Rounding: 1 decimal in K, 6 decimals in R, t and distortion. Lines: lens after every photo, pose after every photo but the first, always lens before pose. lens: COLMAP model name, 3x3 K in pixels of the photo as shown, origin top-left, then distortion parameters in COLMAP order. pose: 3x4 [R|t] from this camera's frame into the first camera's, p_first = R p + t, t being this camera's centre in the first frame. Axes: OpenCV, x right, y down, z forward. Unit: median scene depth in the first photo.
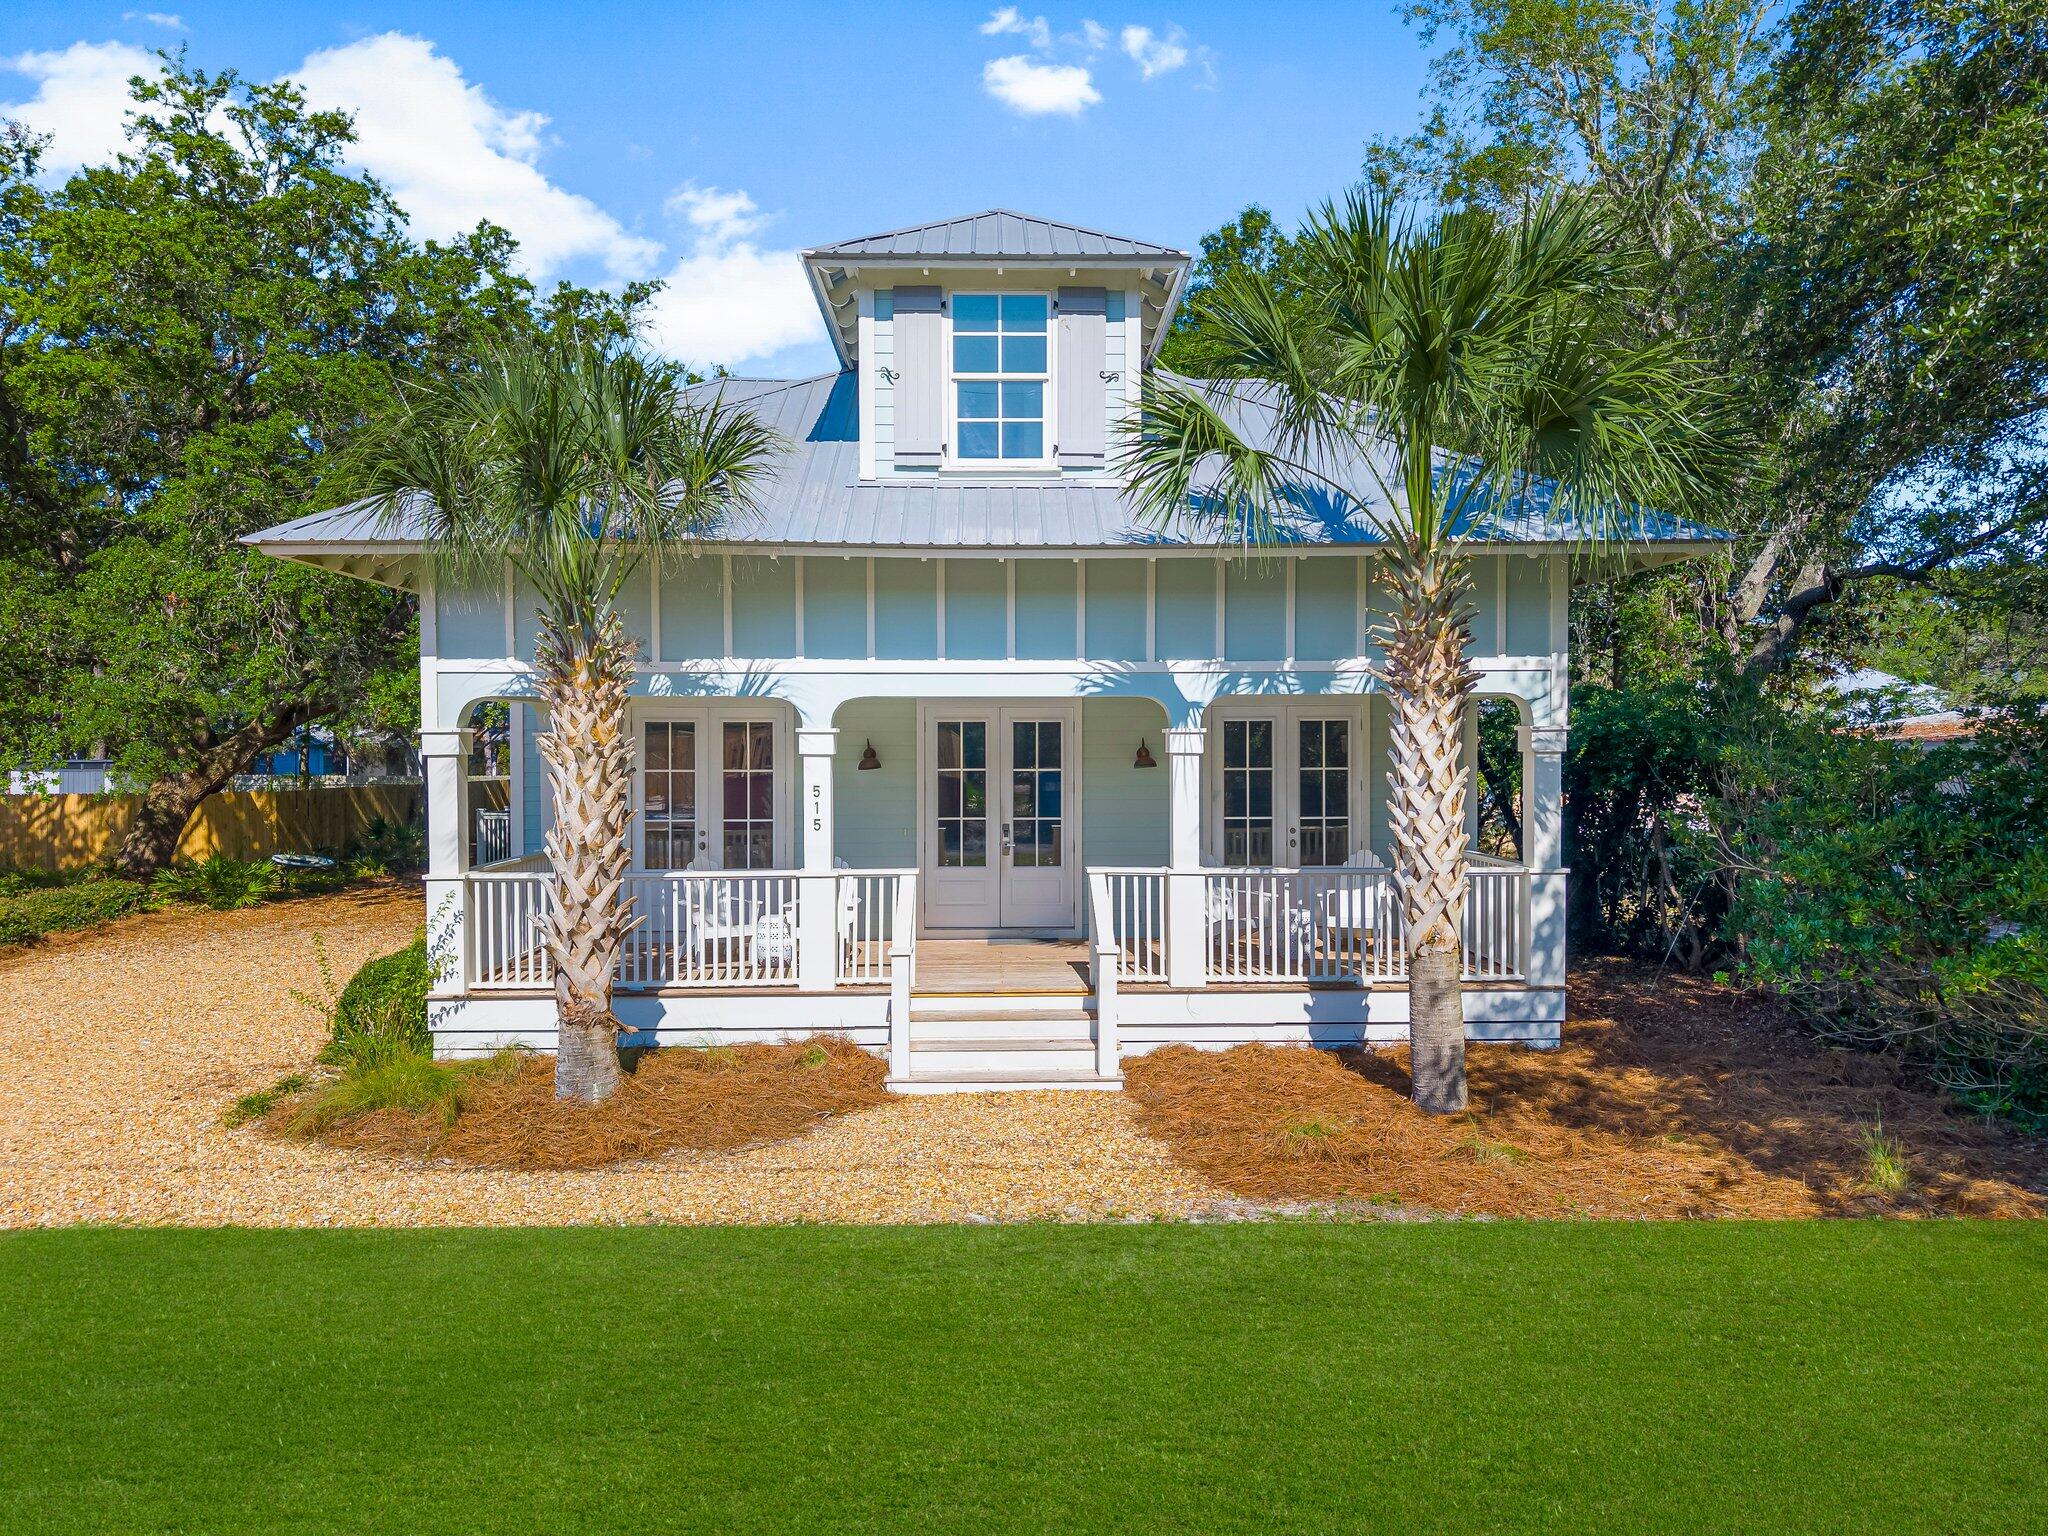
lens RADIAL K [[1415.1, 0, 1029.0], [0, 1415.1, 752.7], [0, 0, 1]] dist [0.003522, -0.046041]
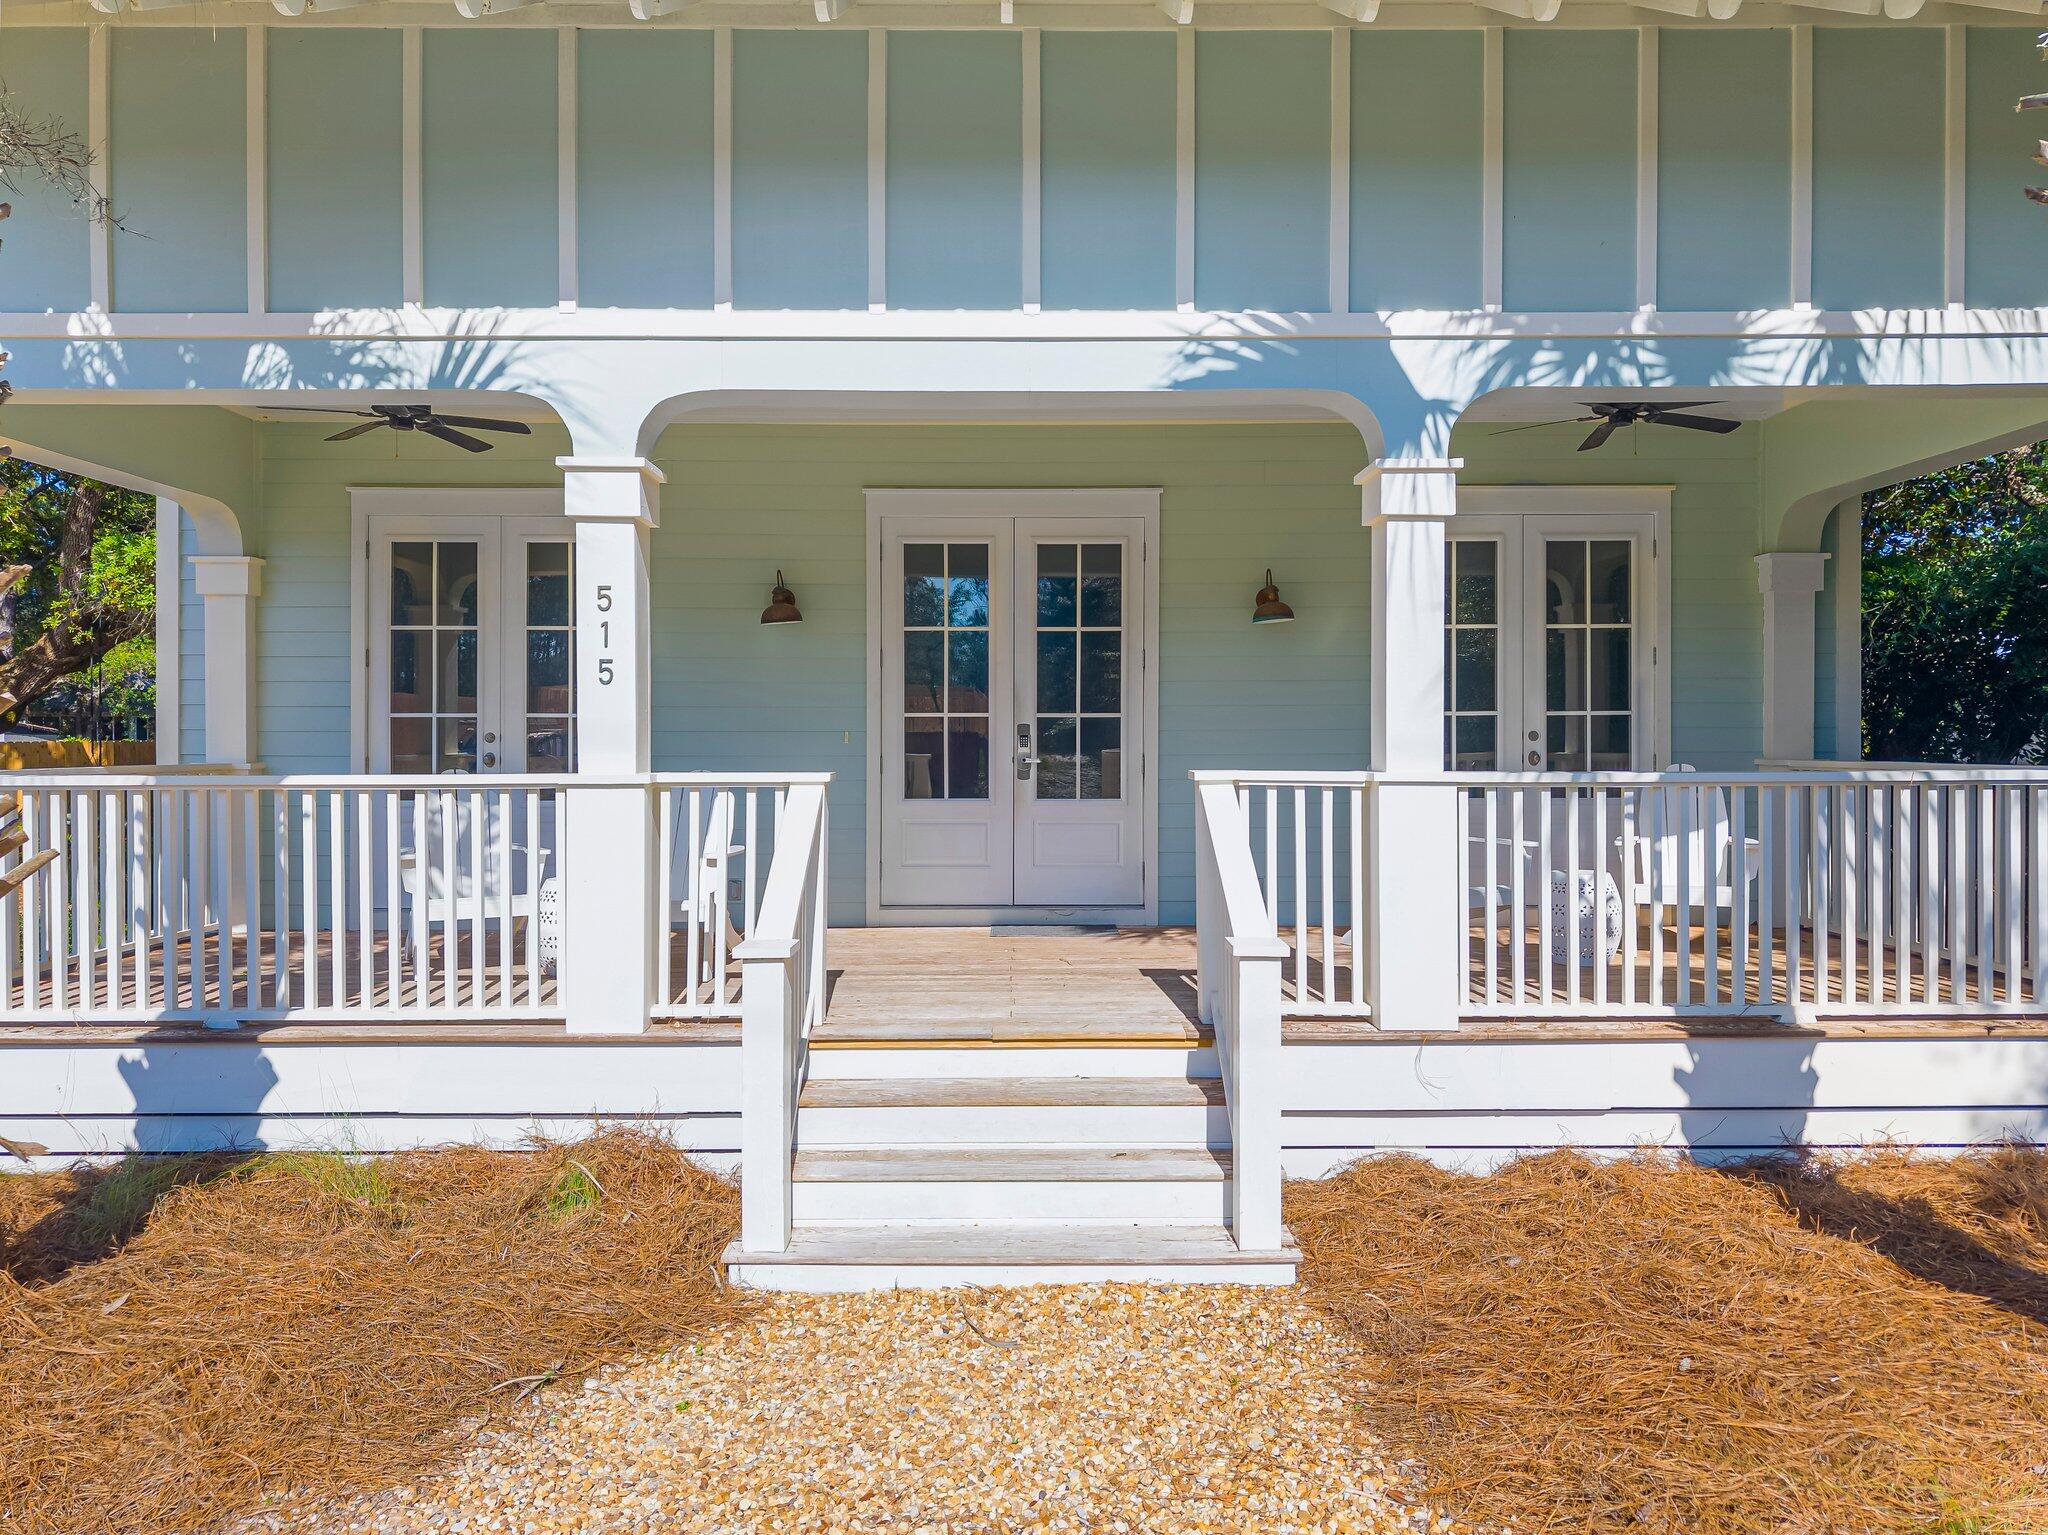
lens RADIAL K [[1423.1, 0, 1024.0], [0, 1423.1, 767.5], [0, 0, 1]] dist [-0.000608, -0.050876]
pose [[0.999752, 0.001845, -0.022206, -0.004432], [-0.001512, 0.999886, 0.015007, 0.074592], [0.022231, -0.014969, 0.999641, 0.540483]]
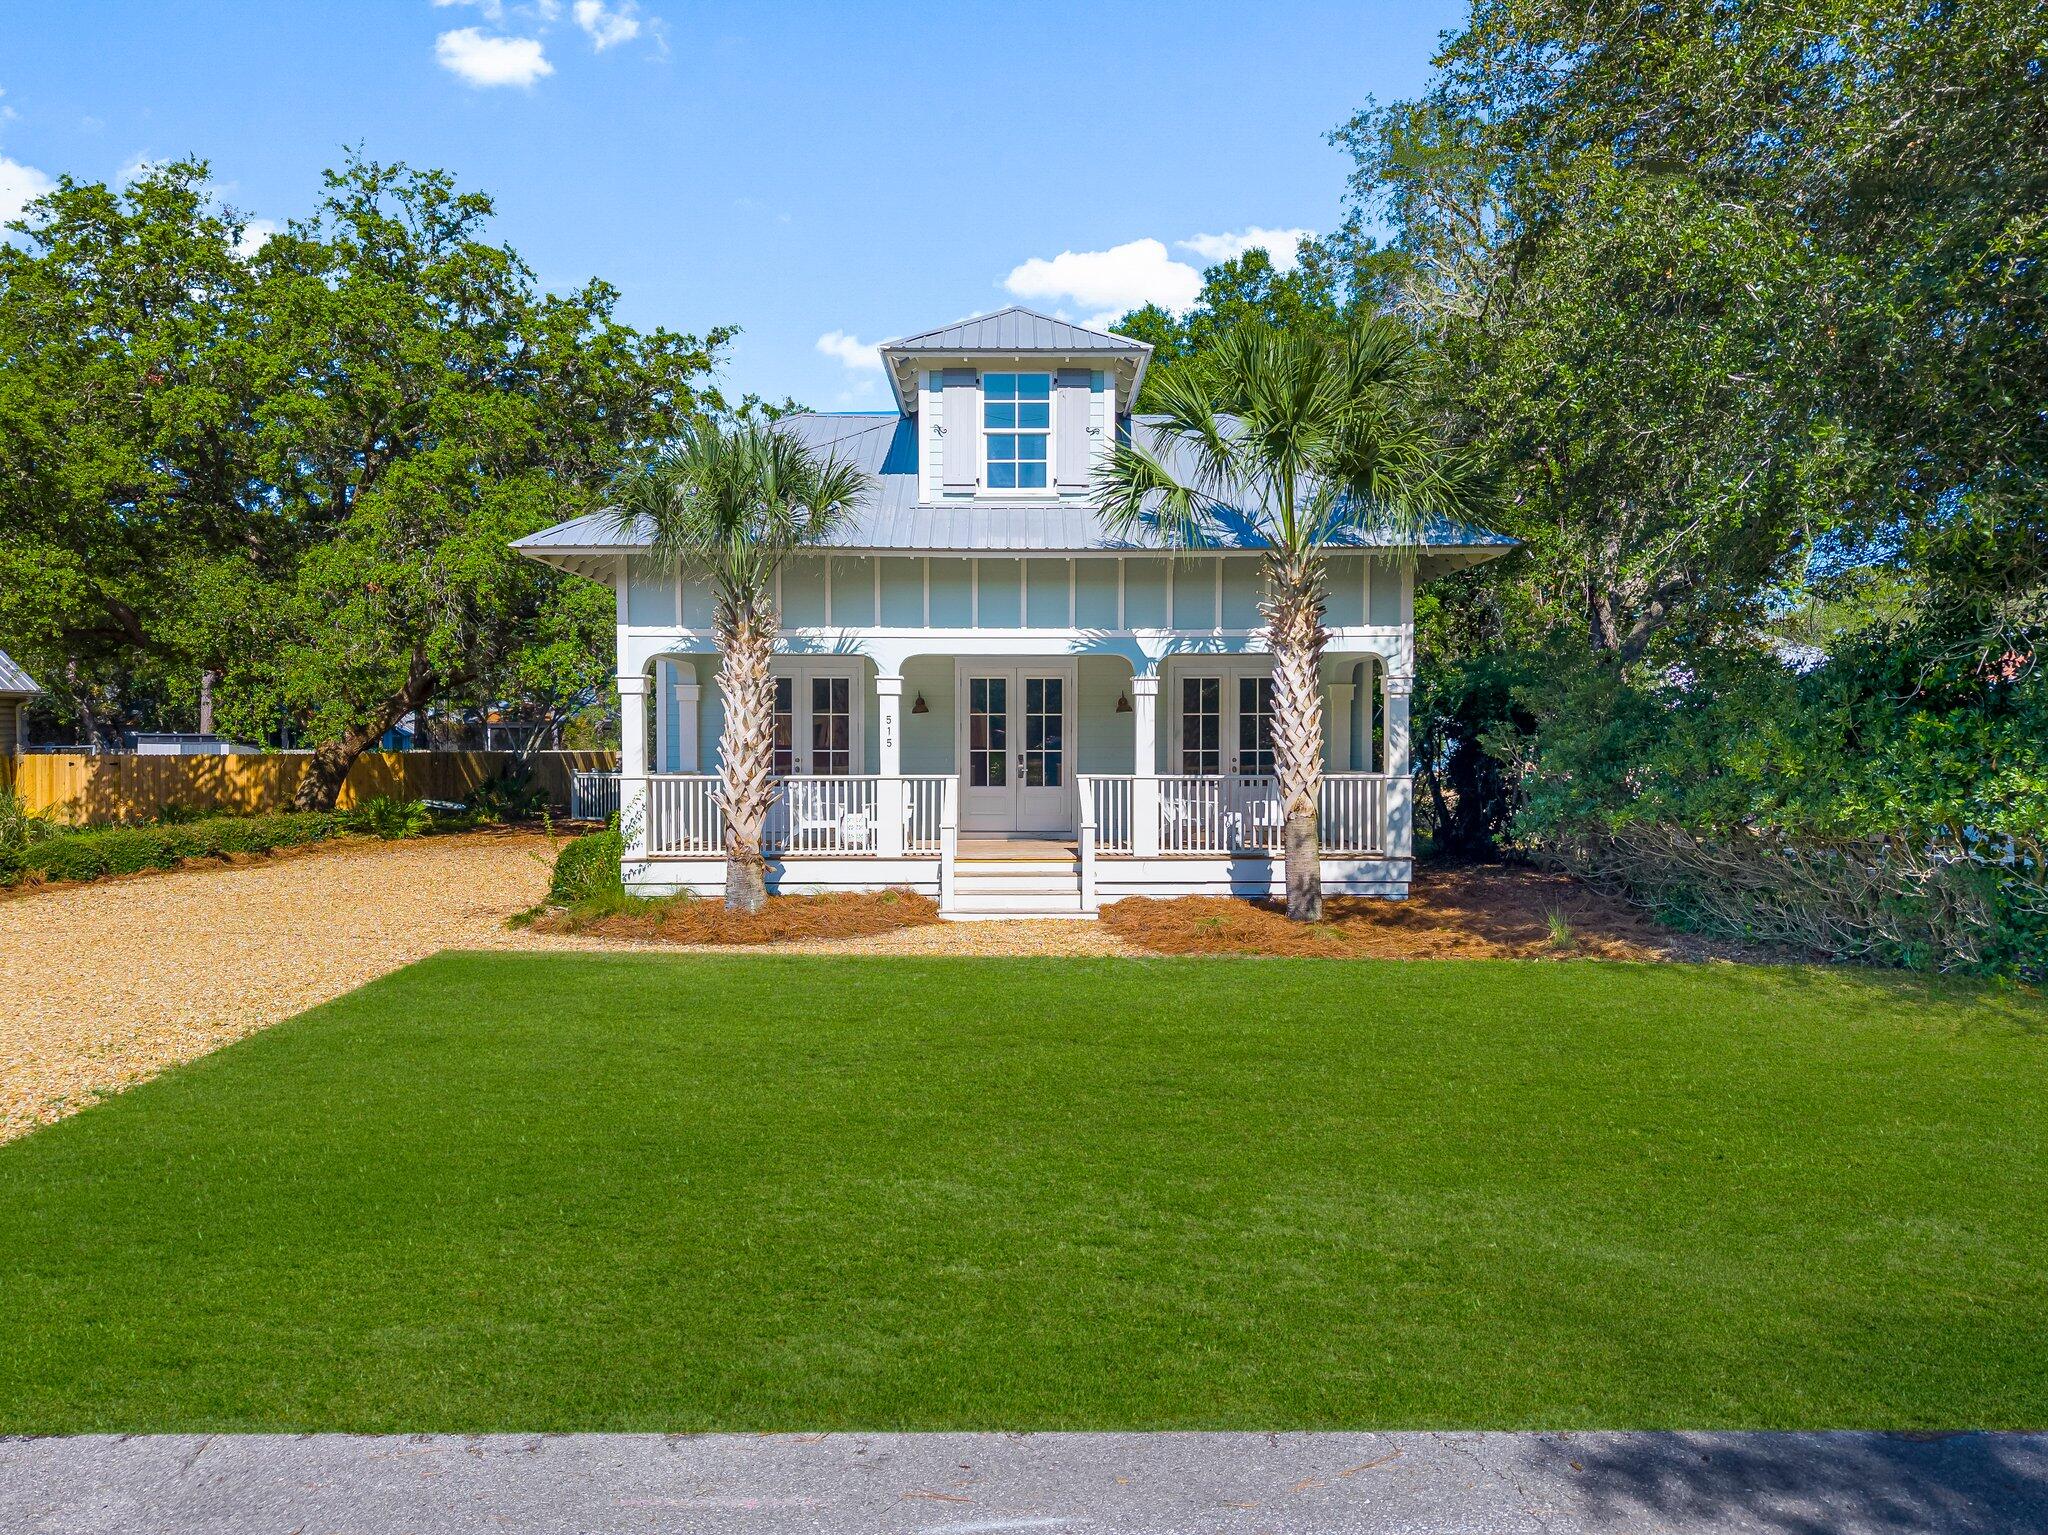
lens RADIAL K [[1423.1, 0, 1024.0], [0, 1423.1, 767.5], [0, 0, 1]] dist [-0.000608, -0.050876]
pose [[0.999837, 0.002983, -0.017780, 0.013507], [-0.002742, 0.999904, 0.013550, 0.055922], [0.017818, -0.013500, 0.999750, -0.446171]]
